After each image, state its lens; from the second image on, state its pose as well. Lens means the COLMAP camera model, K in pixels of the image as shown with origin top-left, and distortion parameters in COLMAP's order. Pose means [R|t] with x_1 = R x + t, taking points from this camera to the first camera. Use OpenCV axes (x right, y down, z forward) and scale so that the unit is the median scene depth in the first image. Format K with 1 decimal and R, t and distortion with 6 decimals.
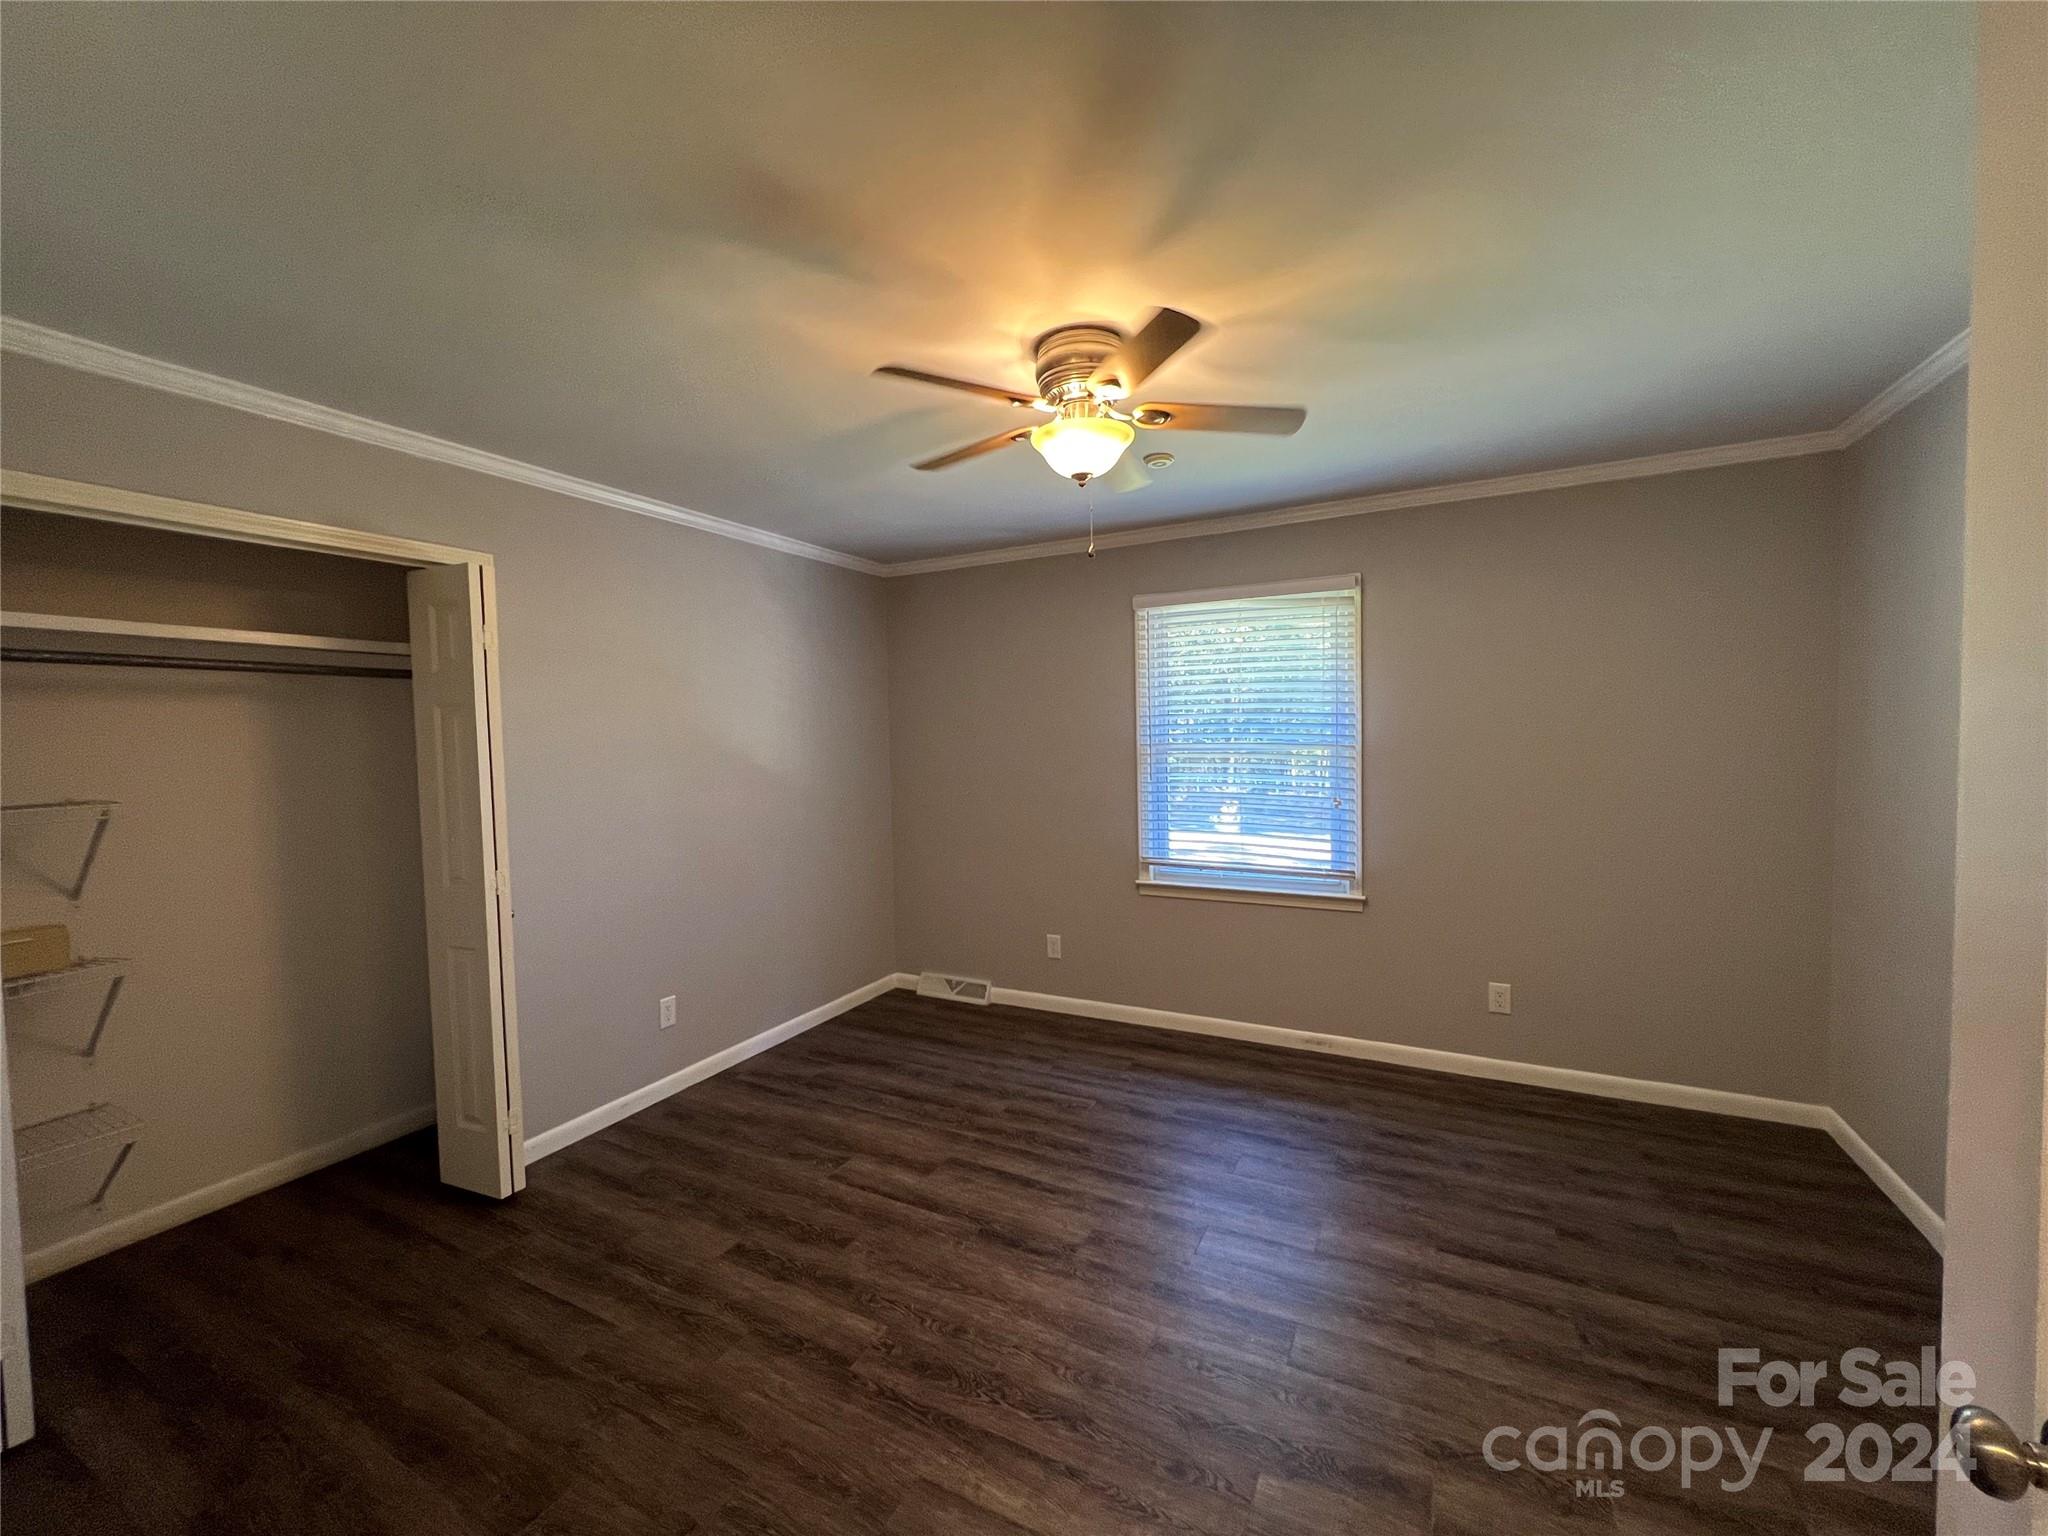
lens RADIAL K [[819.5, 0, 1024.0], [0, 819.5, 768.0], [0, 0, 1]] dist [0.000602, 0.000141]
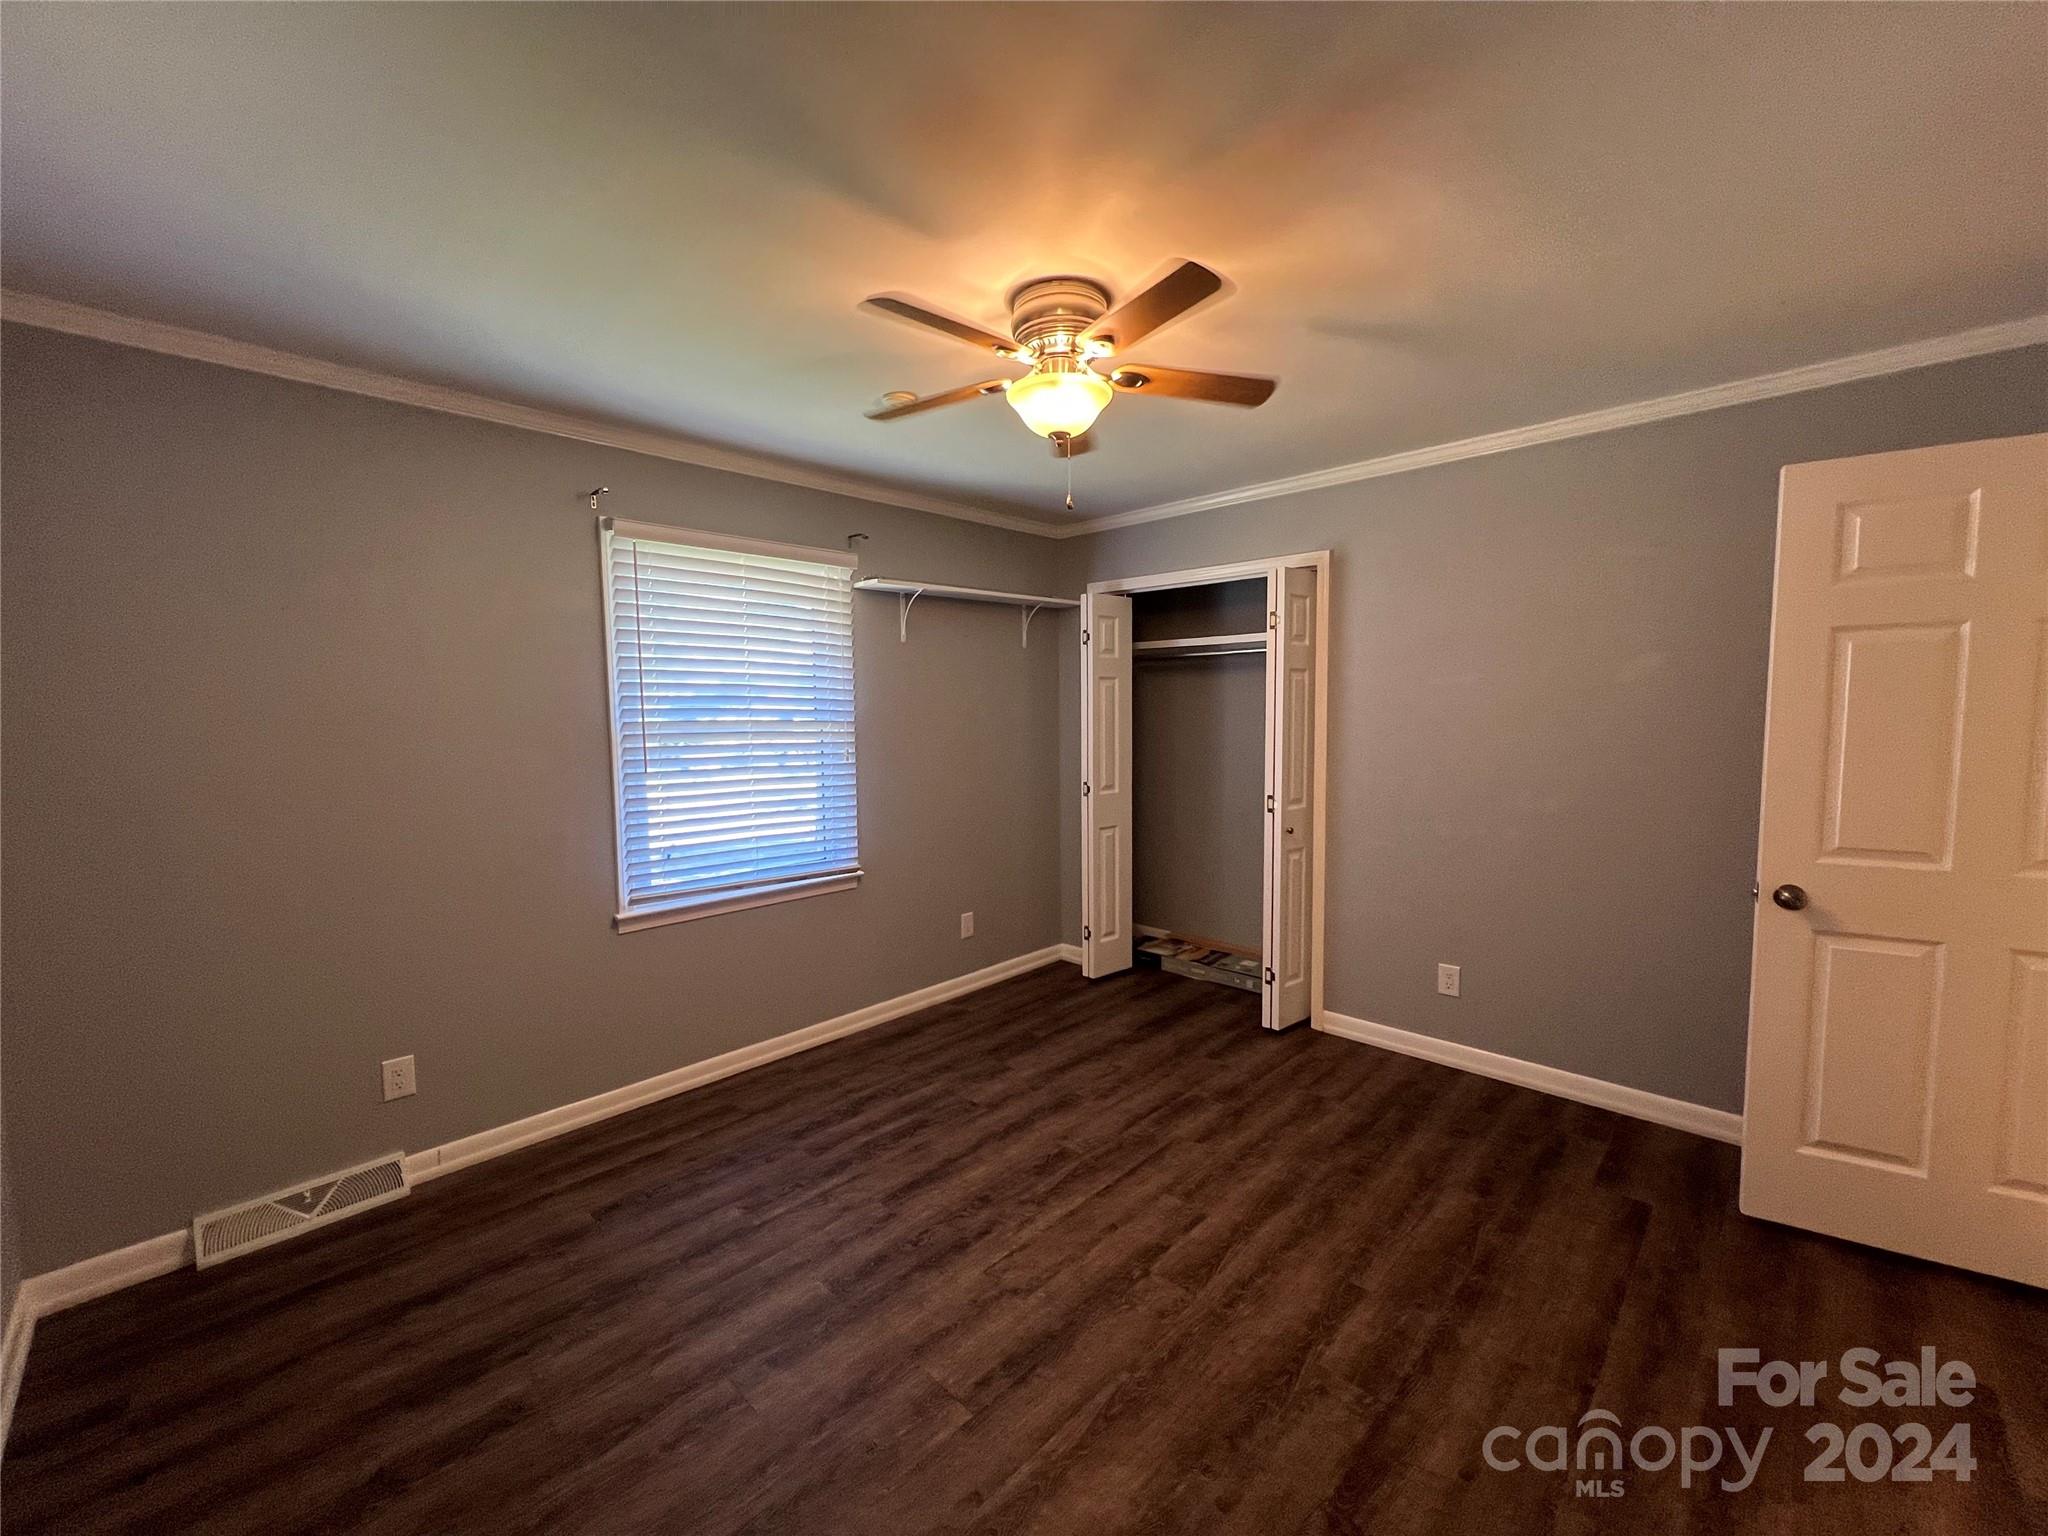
lens RADIAL K [[819.5, 0, 1024.0], [0, 819.5, 768.0], [0, 0, 1]] dist [0.000602, 0.000141]
pose [[0.259498, -0.035103, 0.965105, -0.472546], [0.035678, 0.999005, 0.026743, 0.004671], [-0.965084, 0.027493, 0.260492, 0.468111]]
